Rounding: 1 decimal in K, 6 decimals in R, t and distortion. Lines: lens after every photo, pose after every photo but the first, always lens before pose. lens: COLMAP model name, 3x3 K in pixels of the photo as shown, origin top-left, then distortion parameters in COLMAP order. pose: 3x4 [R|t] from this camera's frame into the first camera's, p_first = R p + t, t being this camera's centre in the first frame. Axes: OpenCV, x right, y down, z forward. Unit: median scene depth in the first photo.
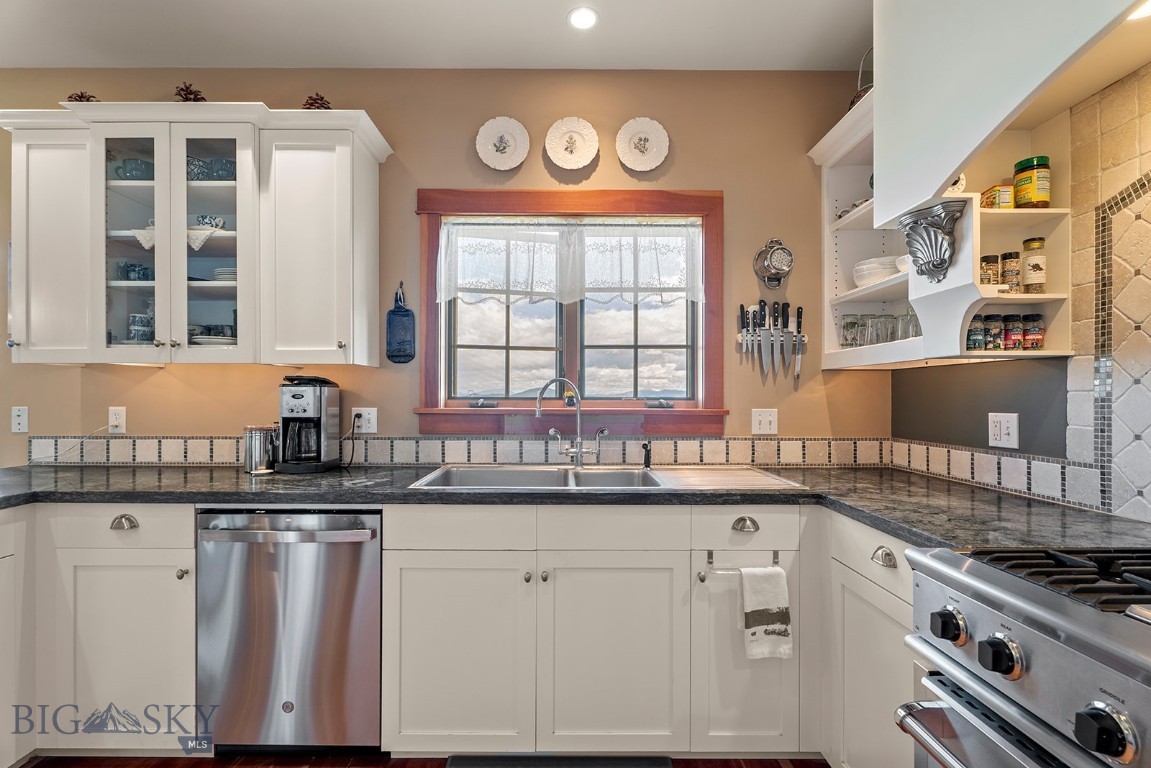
lens RADIAL K [[528.1, 0, 568.5], [0, 528.1, 396.8], [0, 0, 1]] dist [0.001712, -0.000112]
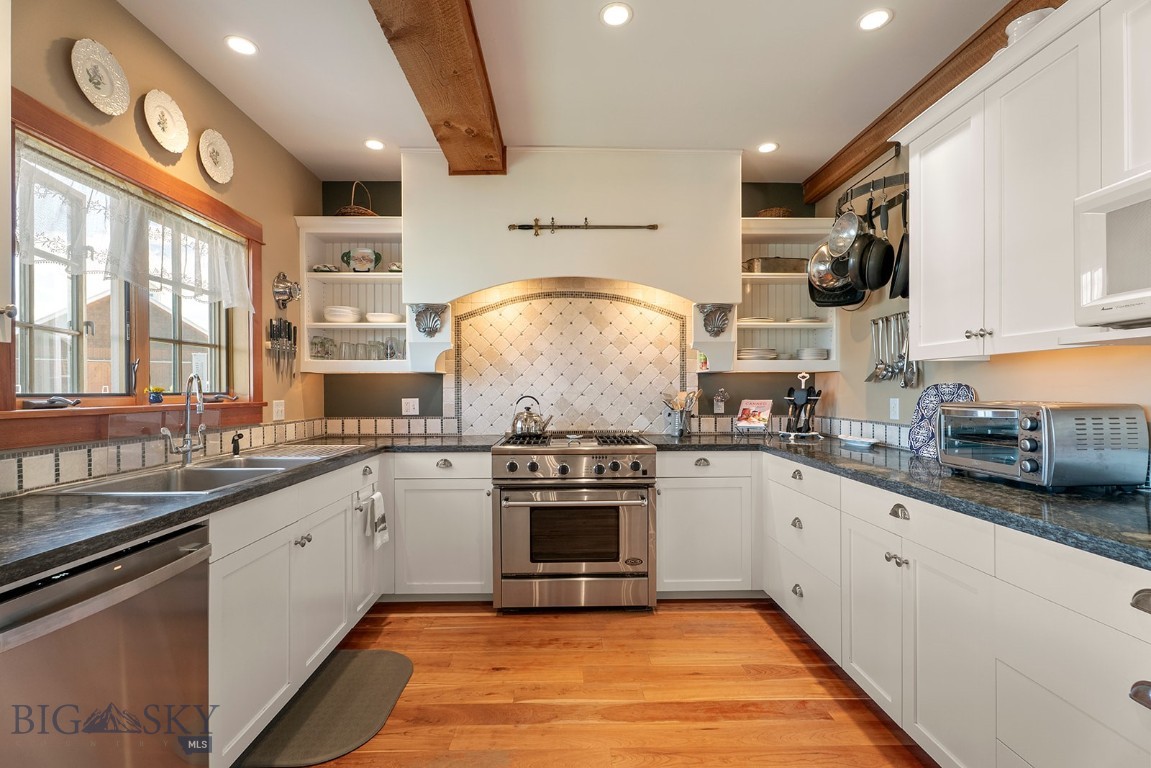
lens RADIAL K [[505.7, 0, 573.4], [0, 505.7, 393.2], [0, 0, 1]] dist [-0.016295, -0.000445]
pose [[-0.020852, -0.007821, 0.999752, -0.906845], [0.004899, 0.999957, 0.007924, -0.002319], [-0.999771, 0.005063, -0.020813, 0.303096]]
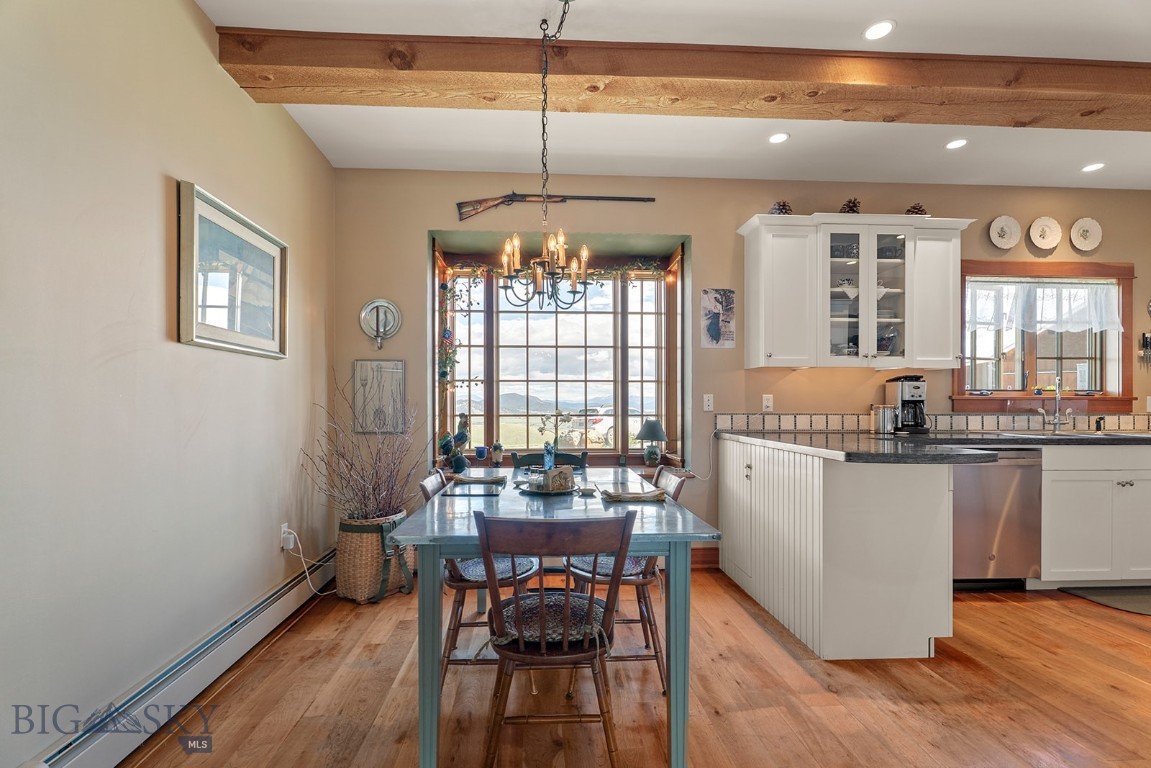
lens RADIAL K [[519.7, 0, 570.7], [0, 519.7, 403.2], [0, 0, 1]] dist [0.002199, -0.000115]
pose [[0.998521, 0.000956, 0.054362, -1.559589], [-0.001097, 0.999996, 0.002550, 0.041709], [-0.054359, -0.002606, 0.998518, -0.529038]]
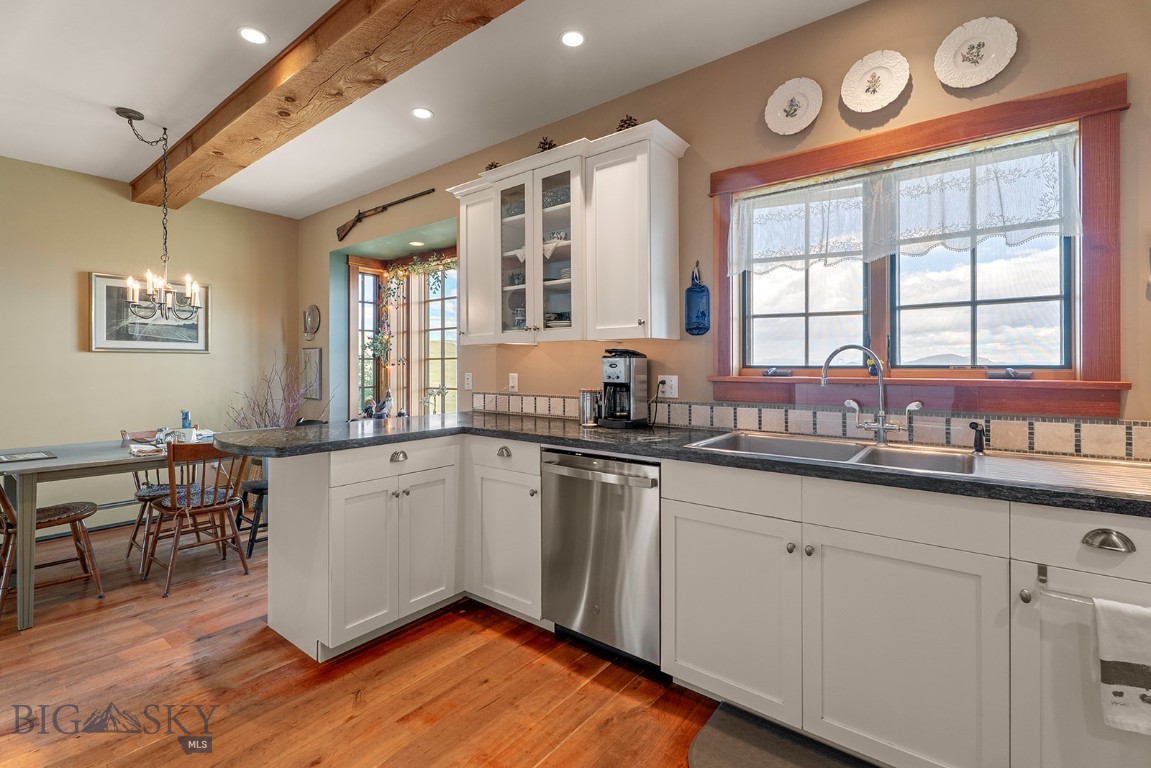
lens RADIAL K [[521.8, 0, 570.0], [0, 521.8, 365.8], [0, 0, 1]] dist [0.002859, 0.000582]
pose [[0.782309, -0.003623, -0.622880, 0.155179], [0.003421, 0.999993, -0.001519, 0.000743], [0.622882, -0.000943, 0.782316, -0.015720]]
